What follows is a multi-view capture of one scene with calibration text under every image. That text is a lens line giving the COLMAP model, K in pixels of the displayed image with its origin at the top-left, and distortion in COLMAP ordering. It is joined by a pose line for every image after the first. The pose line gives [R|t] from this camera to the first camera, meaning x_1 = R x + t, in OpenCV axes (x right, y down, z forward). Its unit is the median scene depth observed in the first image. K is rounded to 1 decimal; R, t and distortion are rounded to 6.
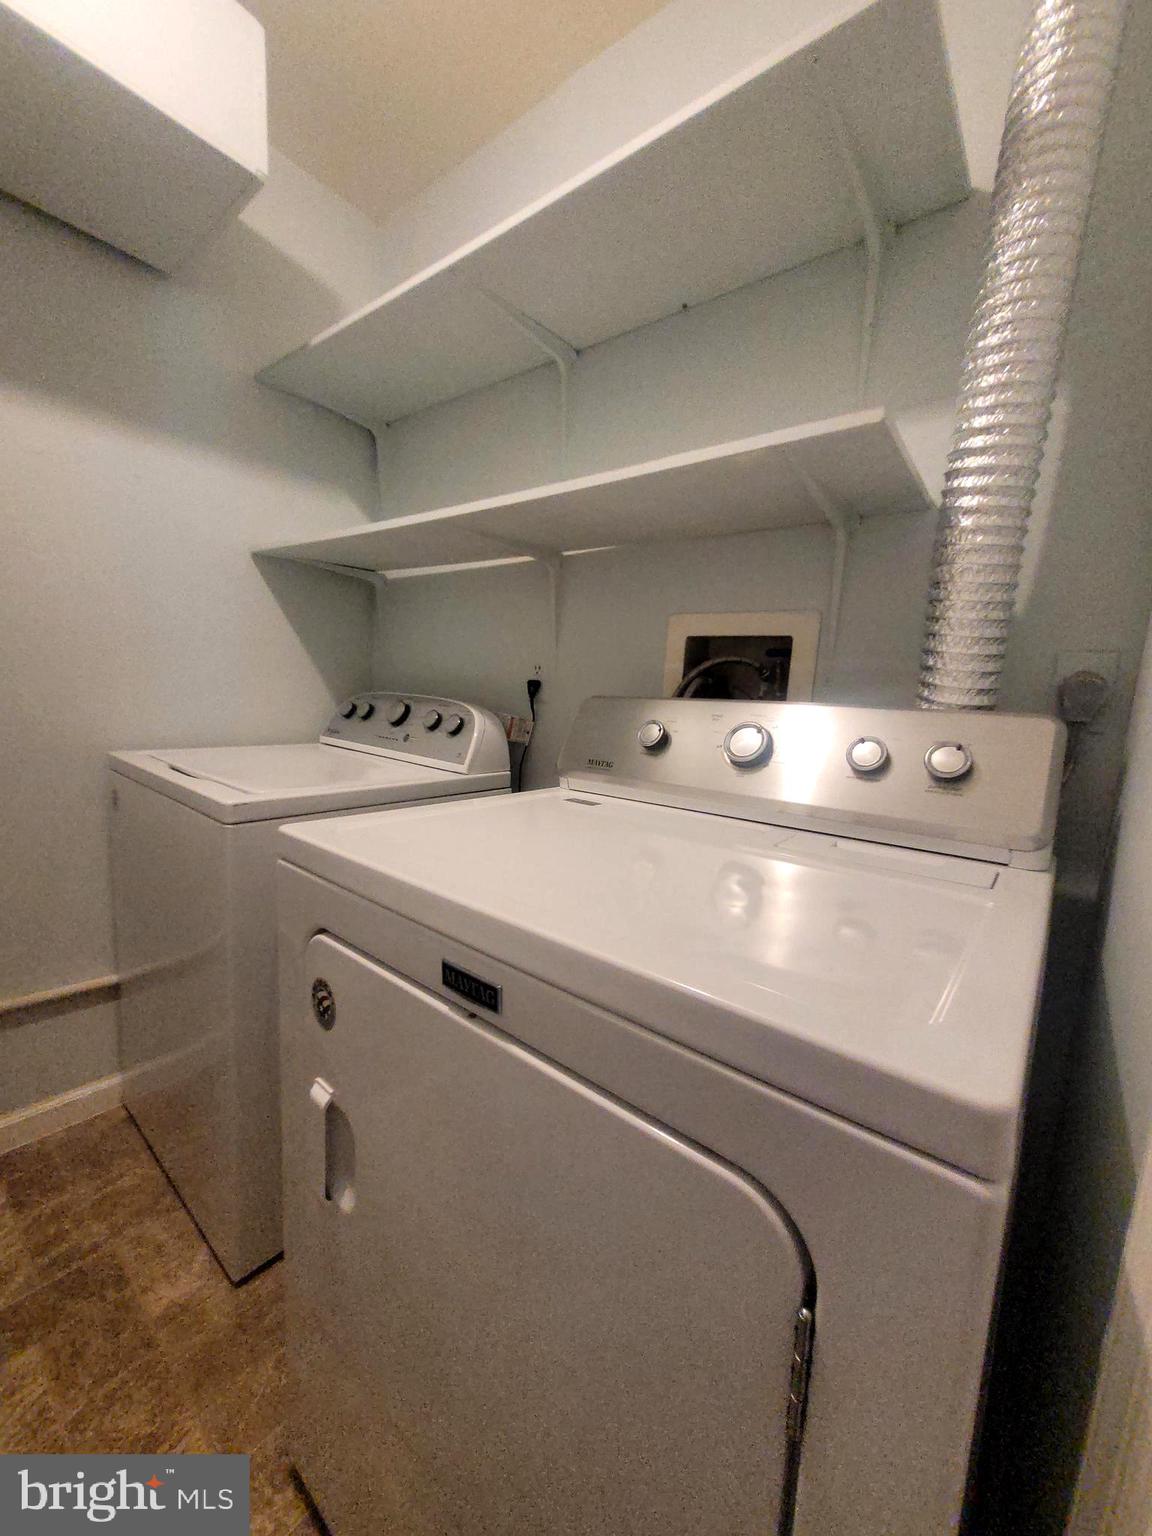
lens RADIAL K [[594.6, 0, 574.5], [0, 594.6, 765.5], [0, 0, 1]] dist [0.001504, 0.000122]
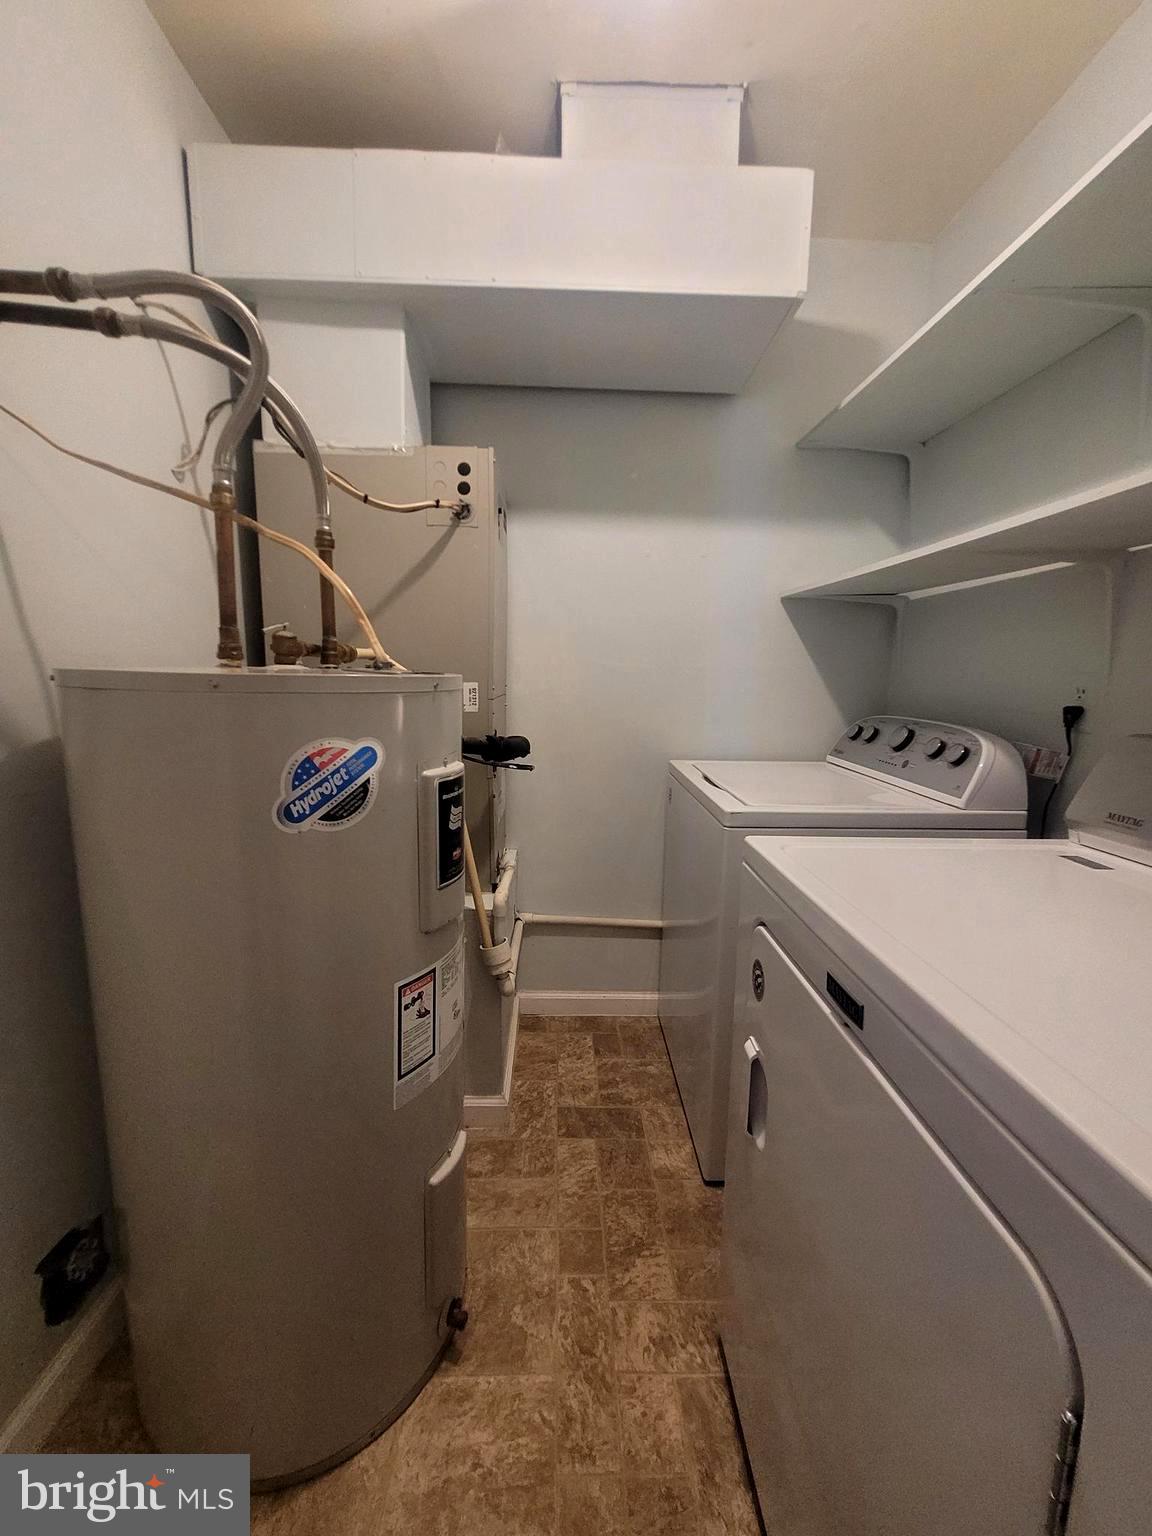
lens RADIAL K [[594.6, 0, 574.7], [0, 594.6, 764.8], [0, 0, 1]] dist [0.001504, 0.000122]
pose [[0.652531, 0.070813, -0.754446, 0.117963], [-0.079511, 0.996526, 0.024765, -0.028711], [0.753579, 0.043827, 0.655895, -0.073600]]
